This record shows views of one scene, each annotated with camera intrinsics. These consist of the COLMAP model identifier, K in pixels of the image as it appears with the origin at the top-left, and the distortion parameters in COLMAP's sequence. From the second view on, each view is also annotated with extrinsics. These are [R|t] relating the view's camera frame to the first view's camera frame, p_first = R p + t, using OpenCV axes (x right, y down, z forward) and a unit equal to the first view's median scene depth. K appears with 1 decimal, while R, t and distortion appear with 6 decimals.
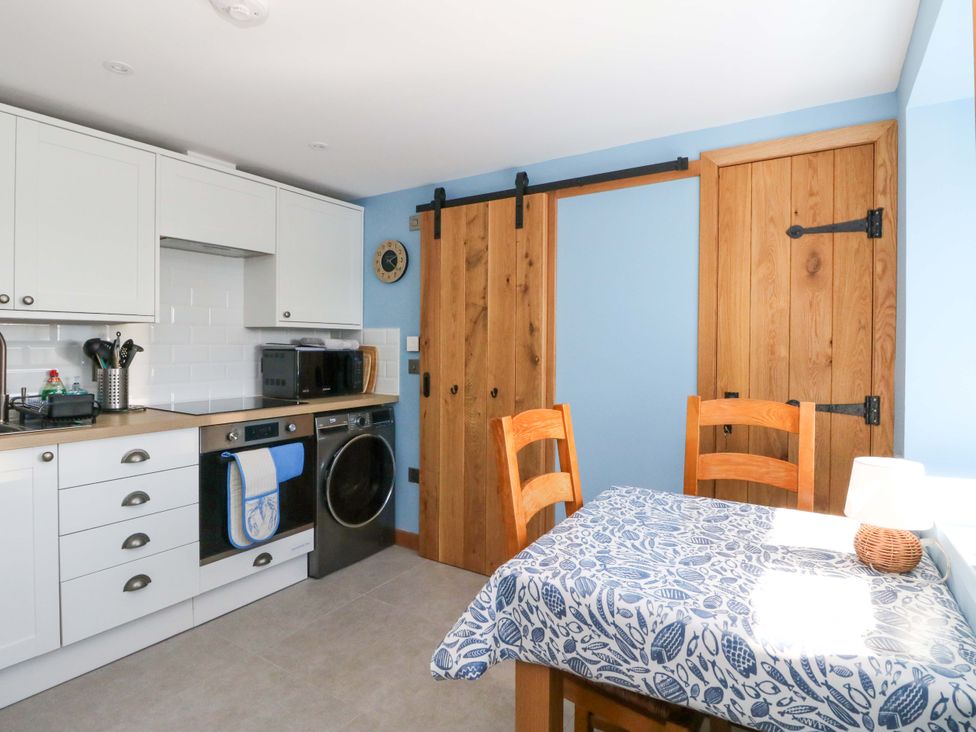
lens RADIAL K [[537.1, 0, 474.7], [0, 537.1, 349.6], [0, 0, 1]] dist [-0.000526, -0.012917]
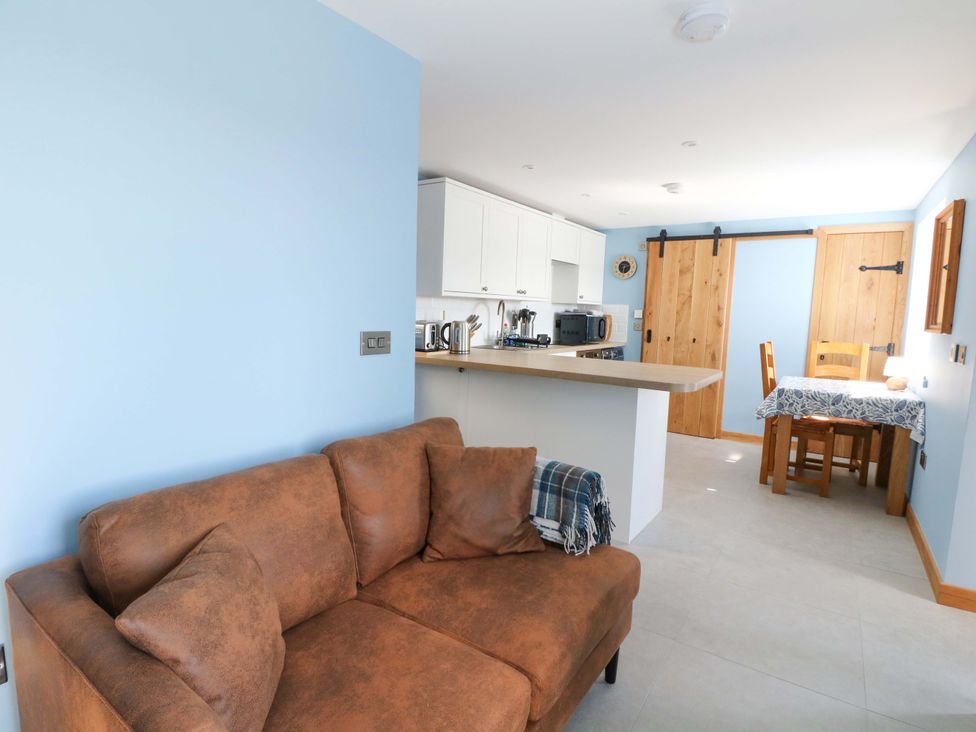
lens RADIAL K [[506.4, 0, 491.1], [0, 506.4, 362.9], [0, 0, 1]] dist [-0.002632, -0.012128]
pose [[0.999660, 0.024594, -0.008713, -0.693809], [-0.023665, 0.995279, 0.094131, 0.006104], [0.010987, -0.093893, 0.995522, -0.856860]]
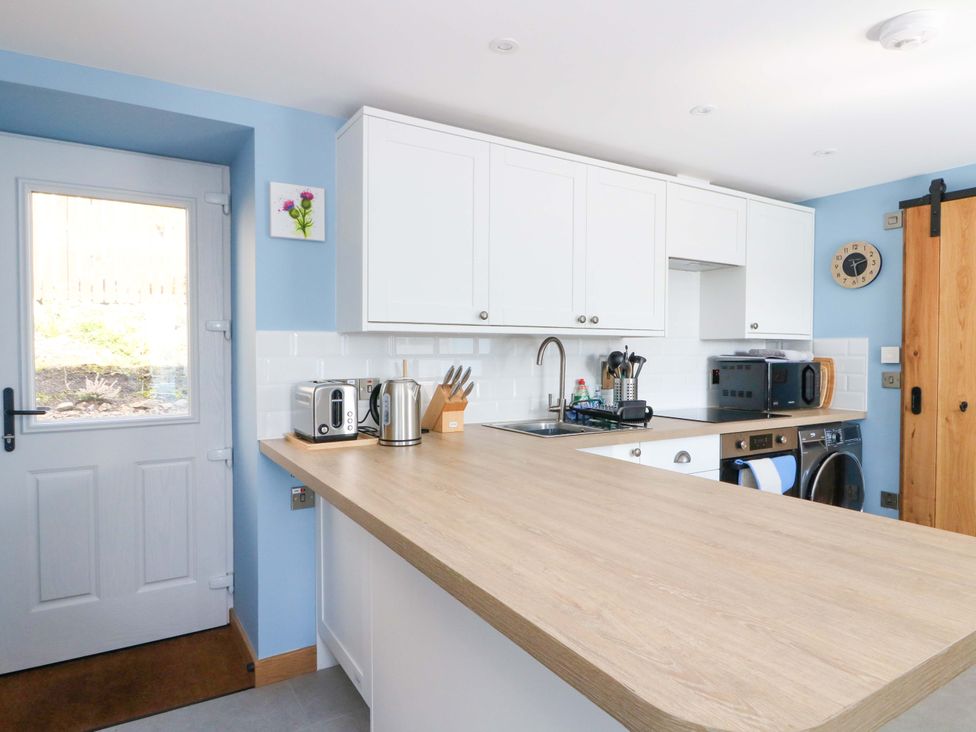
lens RADIAL K [[588.7, 0, 490.6], [0, 588.7, 364.0], [0, 0, 1]] dist [0.002533, -0.012184]
pose [[0.910690, 0.002298, -0.413084, -0.370133], [0.000223, 0.999982, 0.006054, -0.001690], [0.413091, -0.005605, 0.910673, -0.207867]]
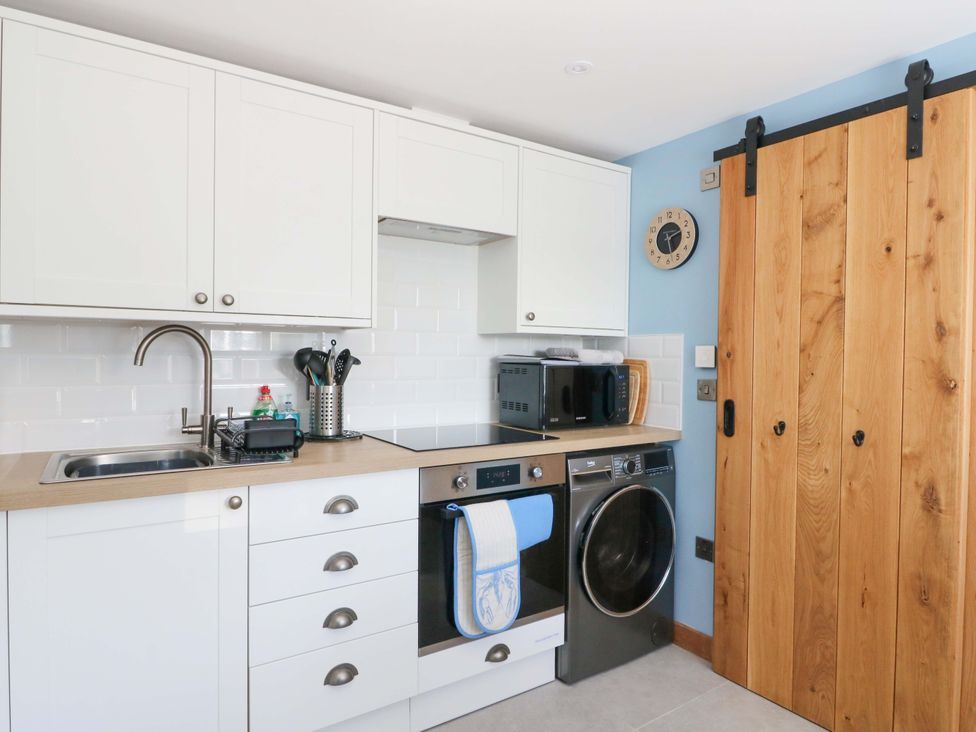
lens RADIAL K [[588.7, 0, 490.6], [0, 588.7, 364.0], [0, 0, 1]] dist [0.002533, -0.012184]
pose [[0.926055, 0.009235, -0.377277, -0.098843], [-0.008412, 0.999957, 0.003830, -0.001977], [0.377296, -0.000373, 0.926093, 0.238723]]
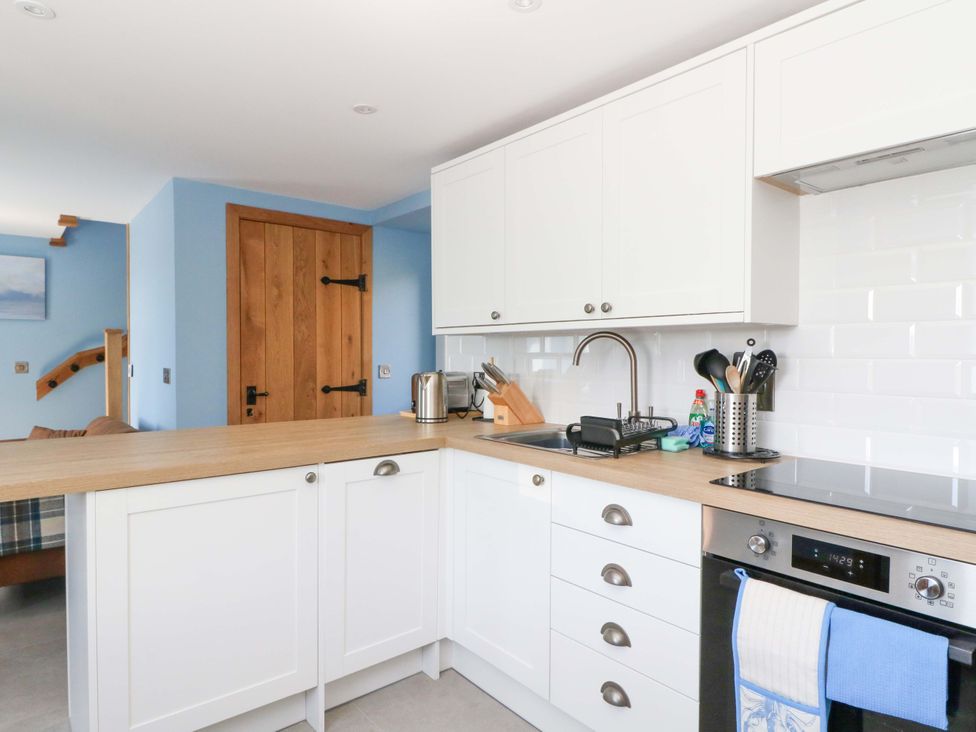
lens RADIAL K [[588.7, 0, 490.6], [0, 588.7, 364.0], [0, 0, 1]] dist [0.002533, -0.012184]
pose [[-0.279700, 0.012961, -0.960000, 0.119184], [-0.014830, 0.999731, 0.017819, -0.008810], [0.959973, 0.019221, -0.279432, 0.793918]]
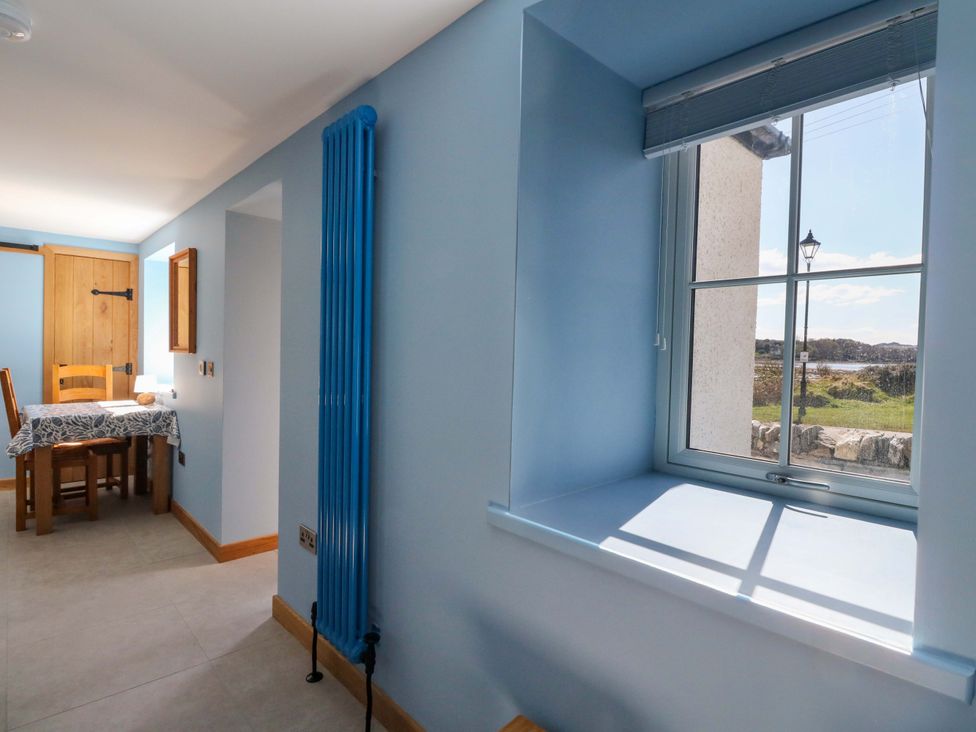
lens RADIAL K [[506.4, 0, 491.1], [0, 506.4, 362.9], [0, 0, 1]] dist [-0.002632, -0.012128]
pose [[0.224559, -0.023834, 0.974169, -0.852623], [-0.011473, 0.999567, 0.027100, 0.002151], [-0.974393, -0.017263, 0.224188, -0.858376]]
